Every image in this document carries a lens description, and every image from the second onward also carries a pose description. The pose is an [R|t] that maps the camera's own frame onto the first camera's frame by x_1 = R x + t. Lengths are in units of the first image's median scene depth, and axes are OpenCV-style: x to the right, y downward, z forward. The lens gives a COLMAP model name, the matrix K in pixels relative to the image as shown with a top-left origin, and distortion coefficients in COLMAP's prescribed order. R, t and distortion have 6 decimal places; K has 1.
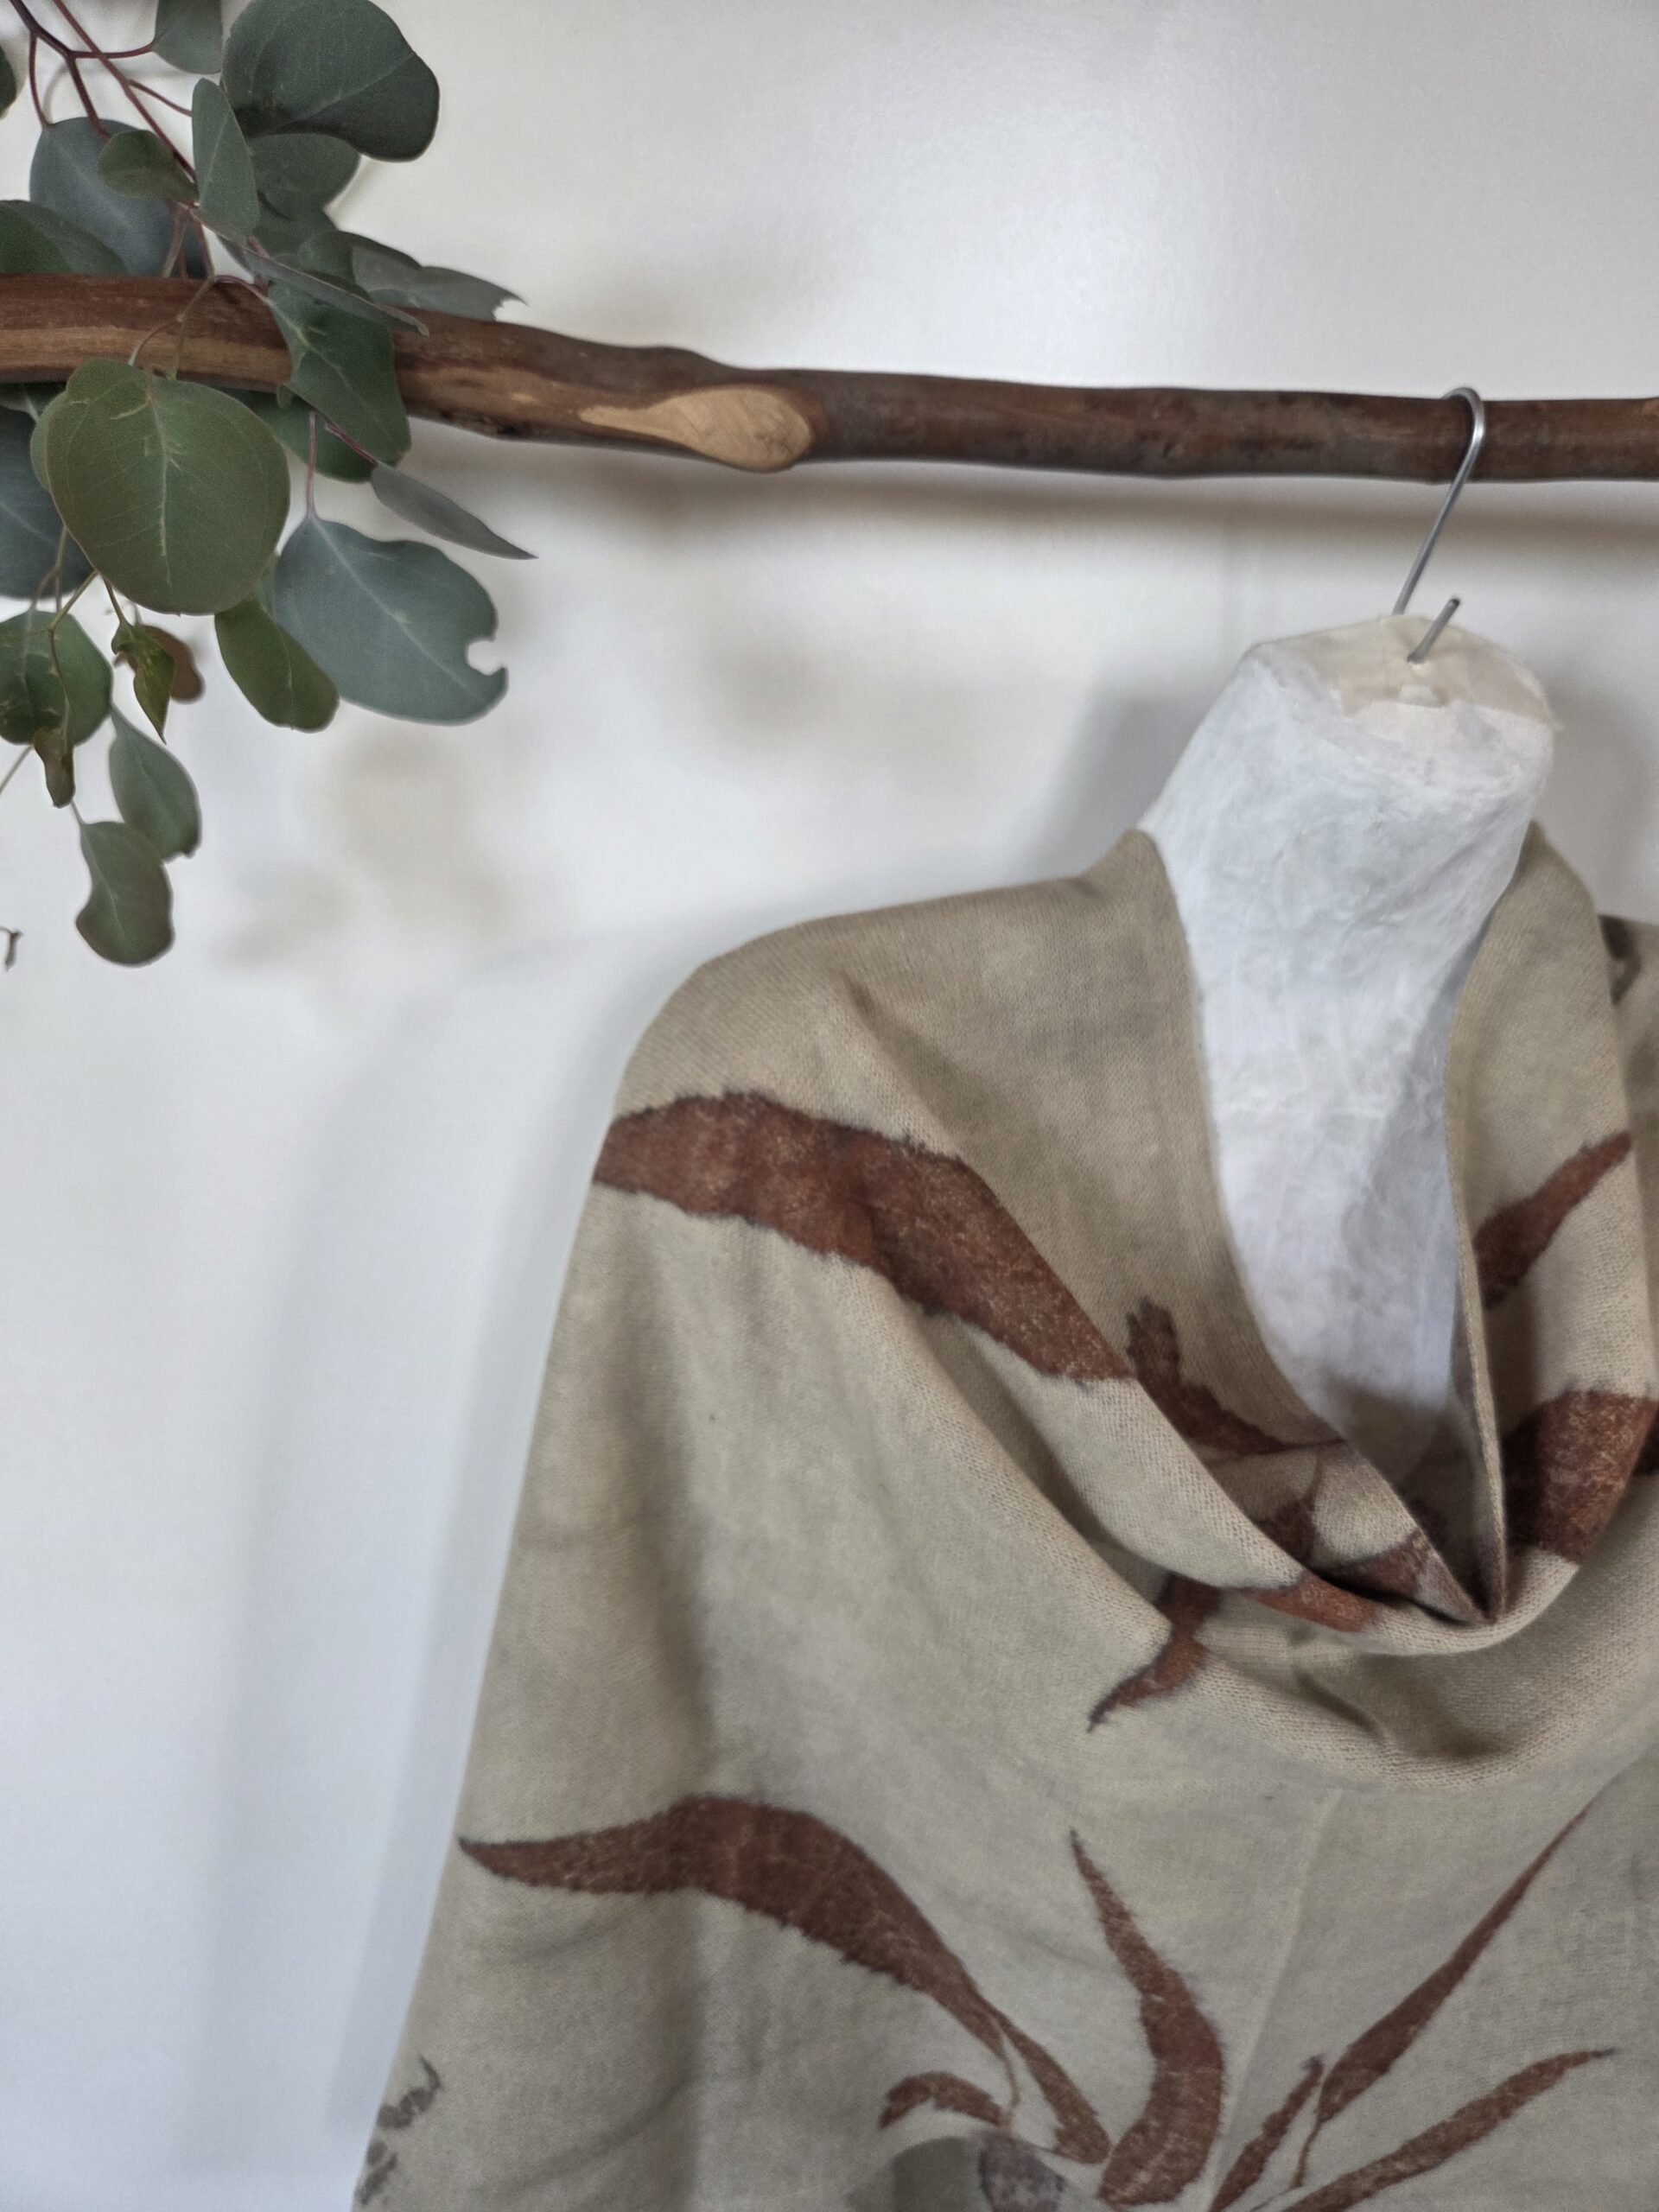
lens RADIAL K [[1439.3, 0, 804.7], [0, 1439.3, 1105.0], [0, 0, 1]] dist [0.009191, -0.018777]
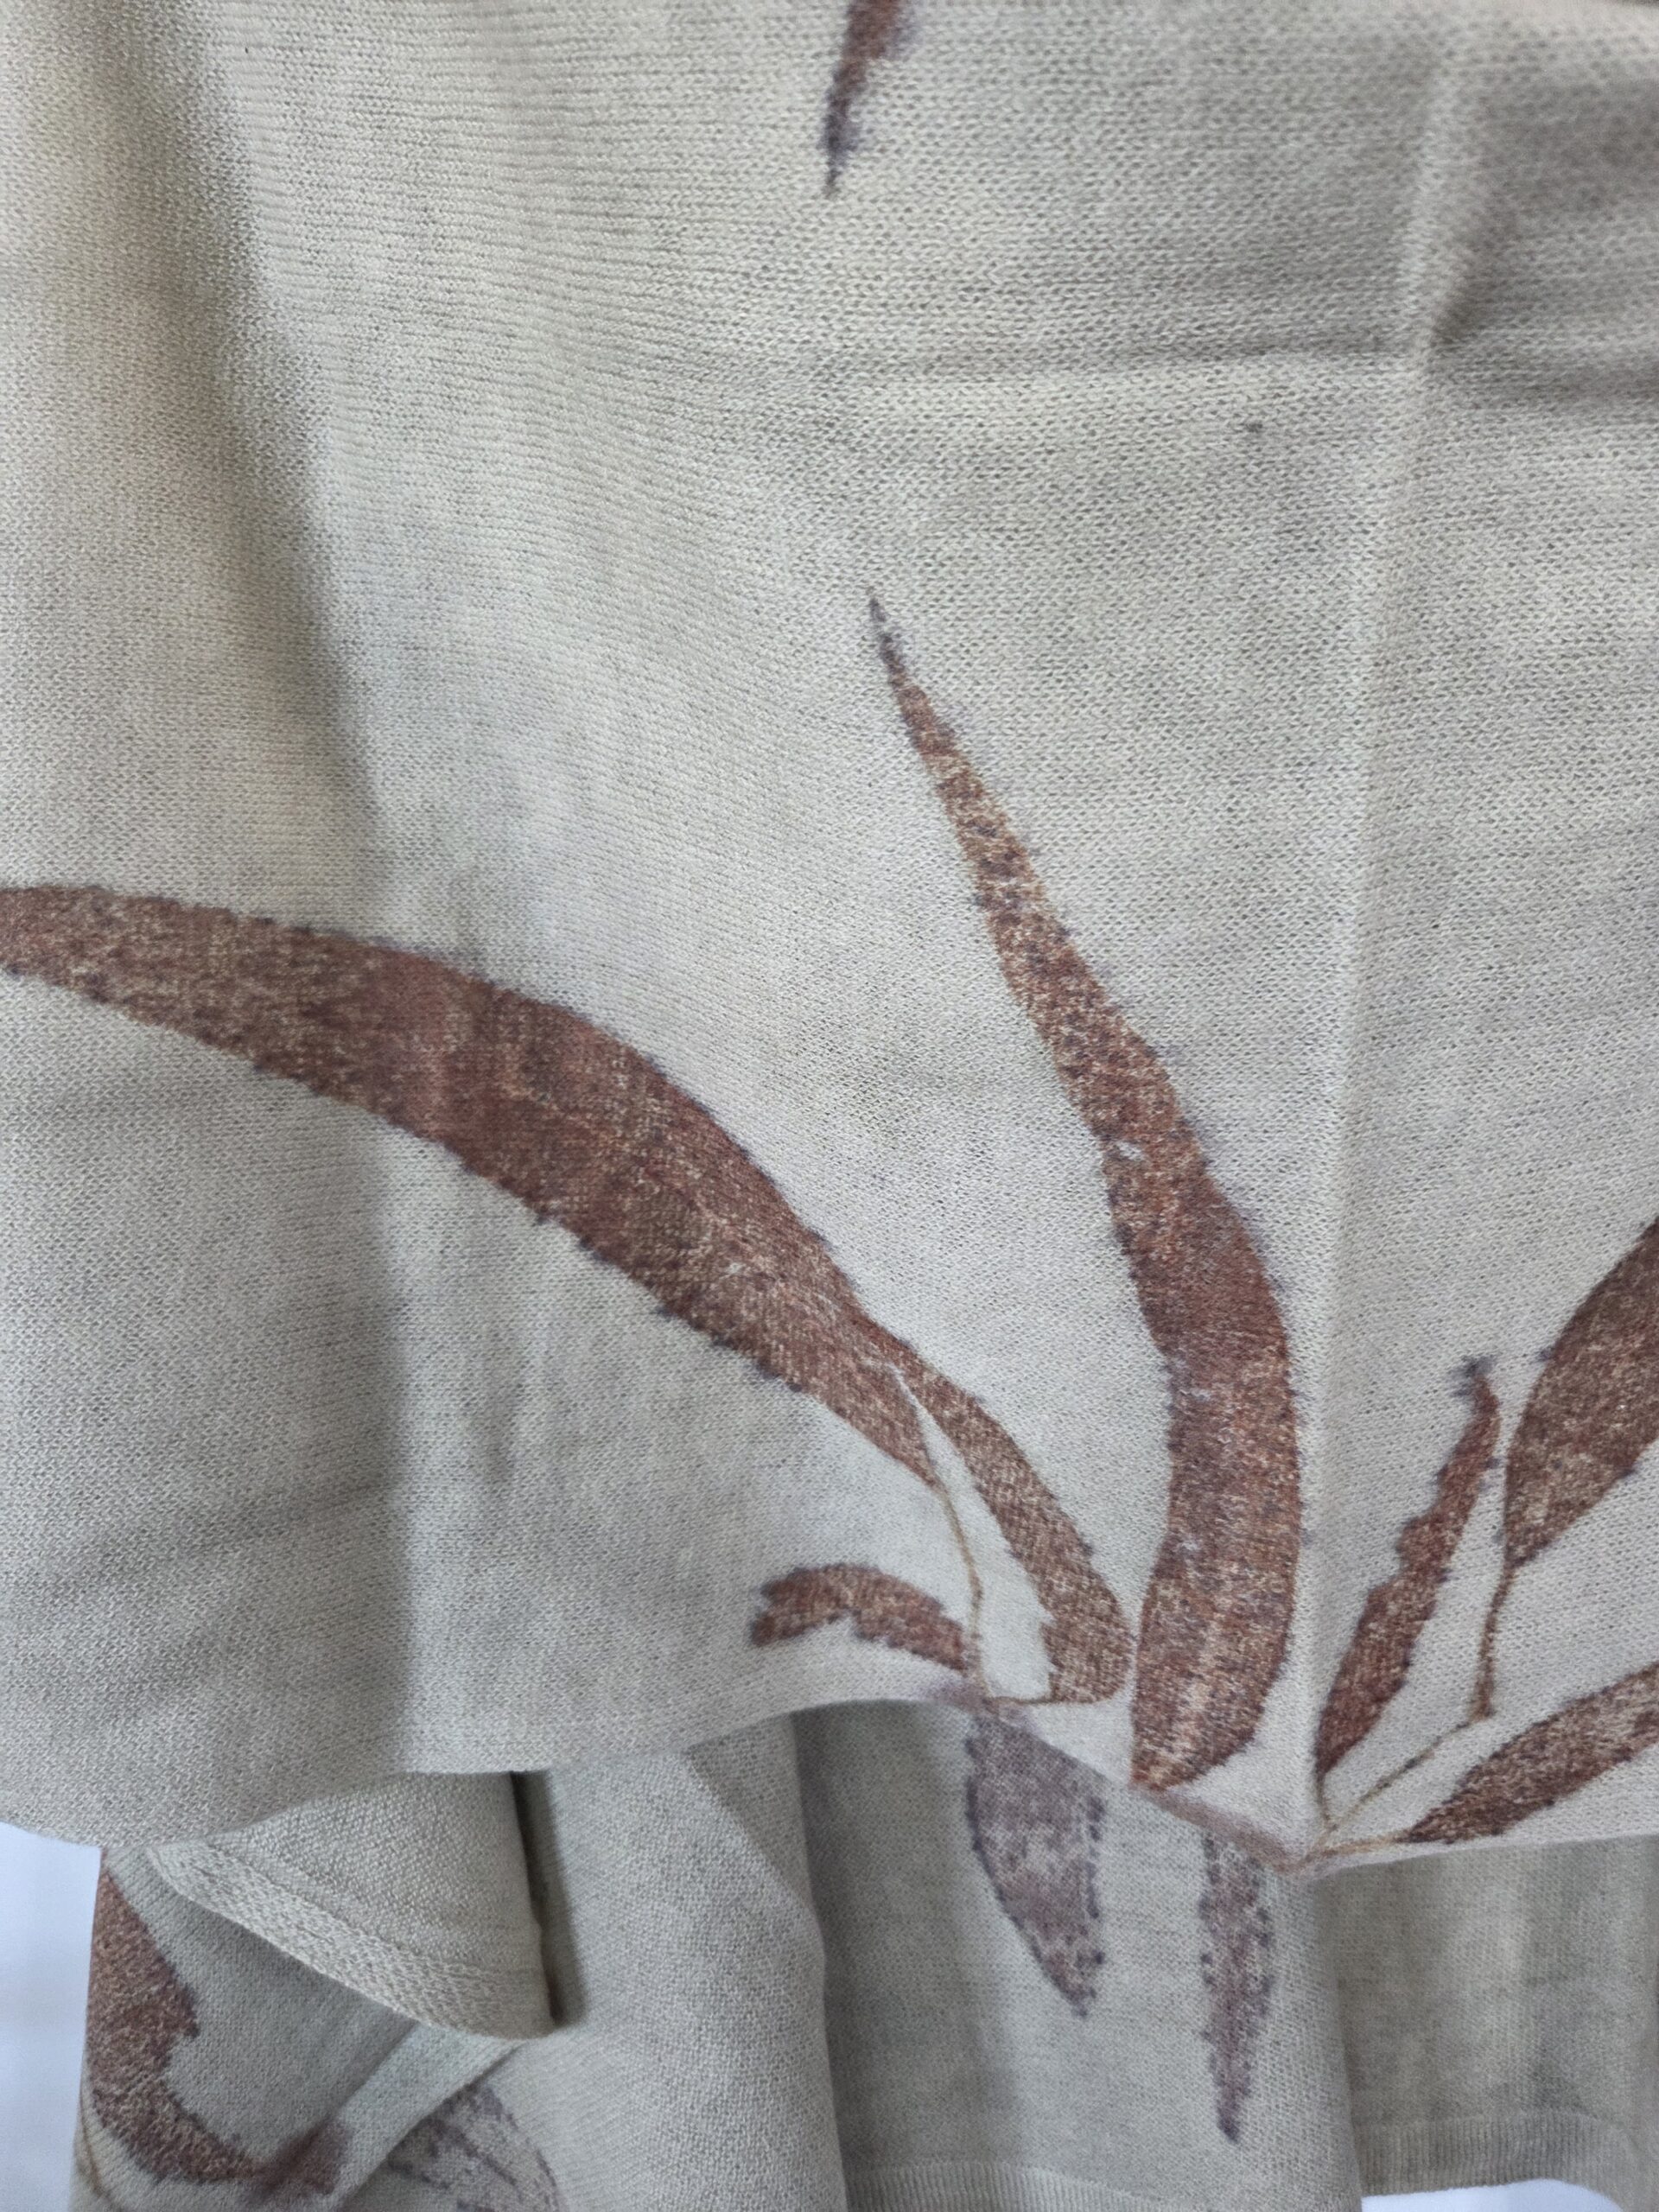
lens RADIAL K [[1482.7, 0, 841.6], [0, 1482.7, 1105.0], [0, 0, 1]] dist [0.015655, -0.024861]
pose [[0.992170, -0.045415, -0.116341, 0.192579], [0.034778, 0.995163, -0.091881, 0.614869], [0.119951, 0.087115, 0.988950, 0.425450]]
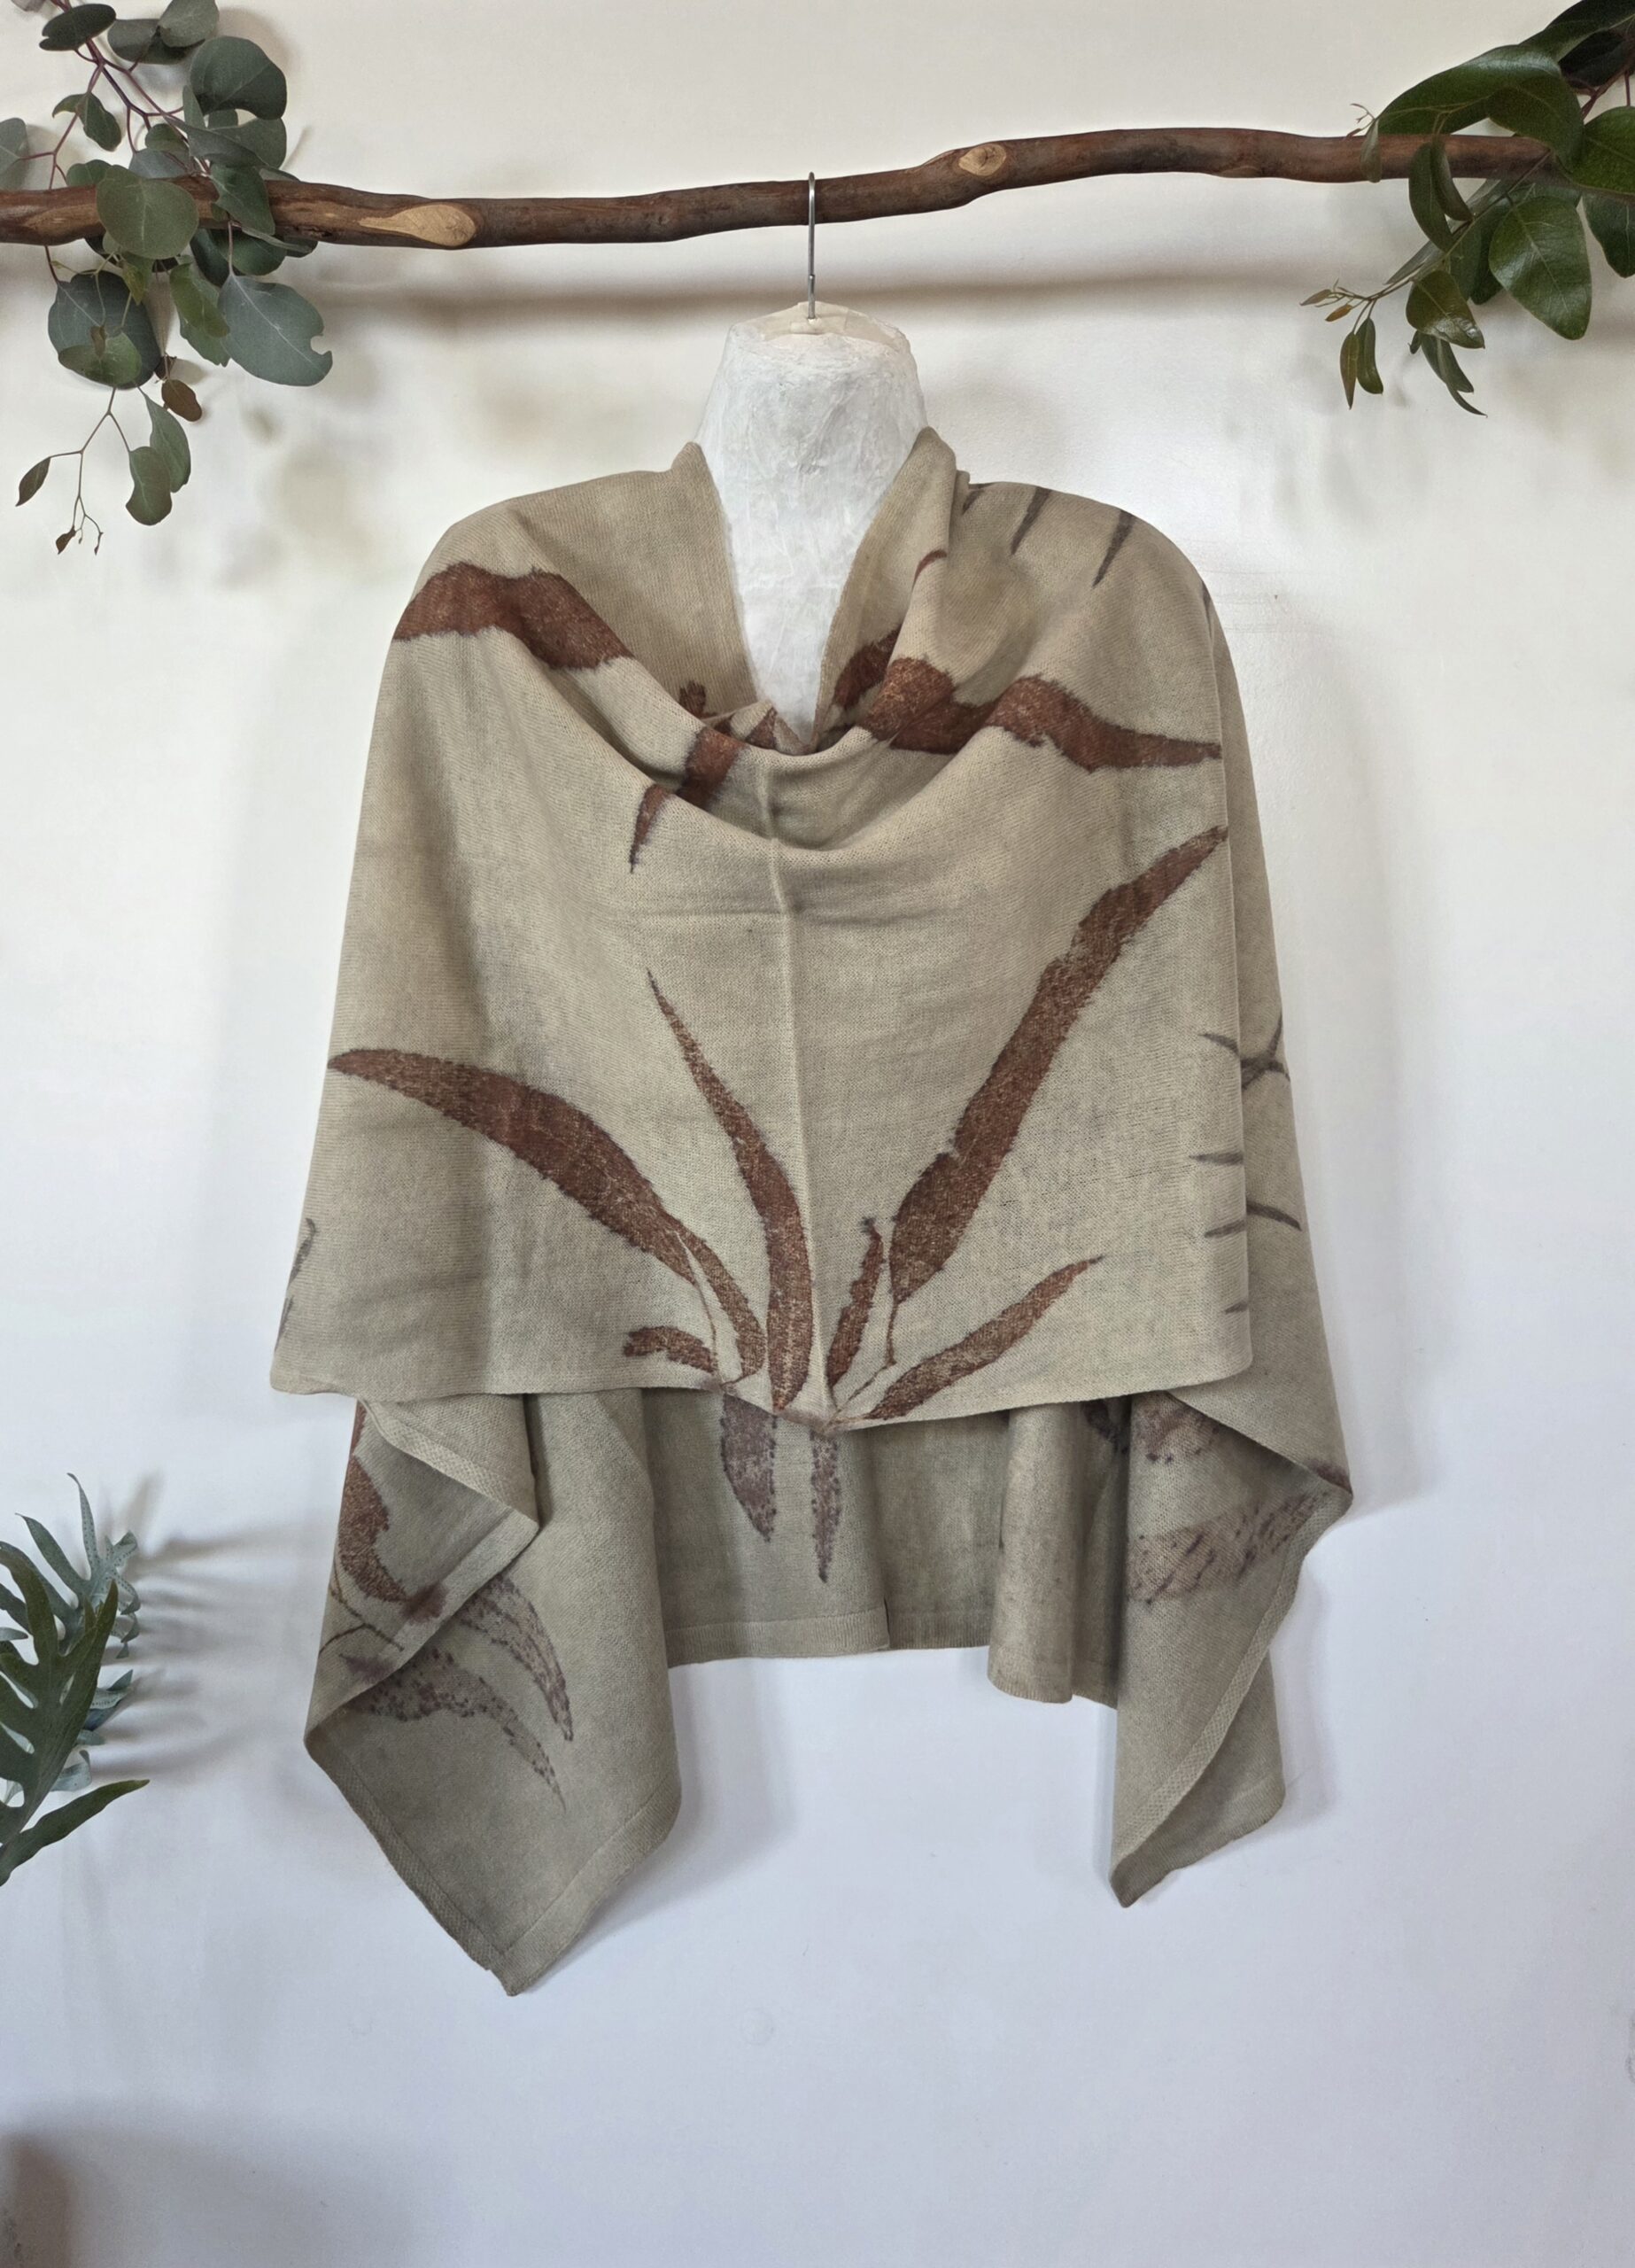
lens RADIAL K [[1595.8, 0, 825.1], [0, 1595.8, 1150.1], [0, 0, 1]] dist [0.040724, -0.044346]
pose [[0.990614, -0.040053, -0.130686, 0.538888], [0.017834, 0.985804, -0.166950, 0.878514], [0.135517, 0.163052, 0.977266, -0.680407]]
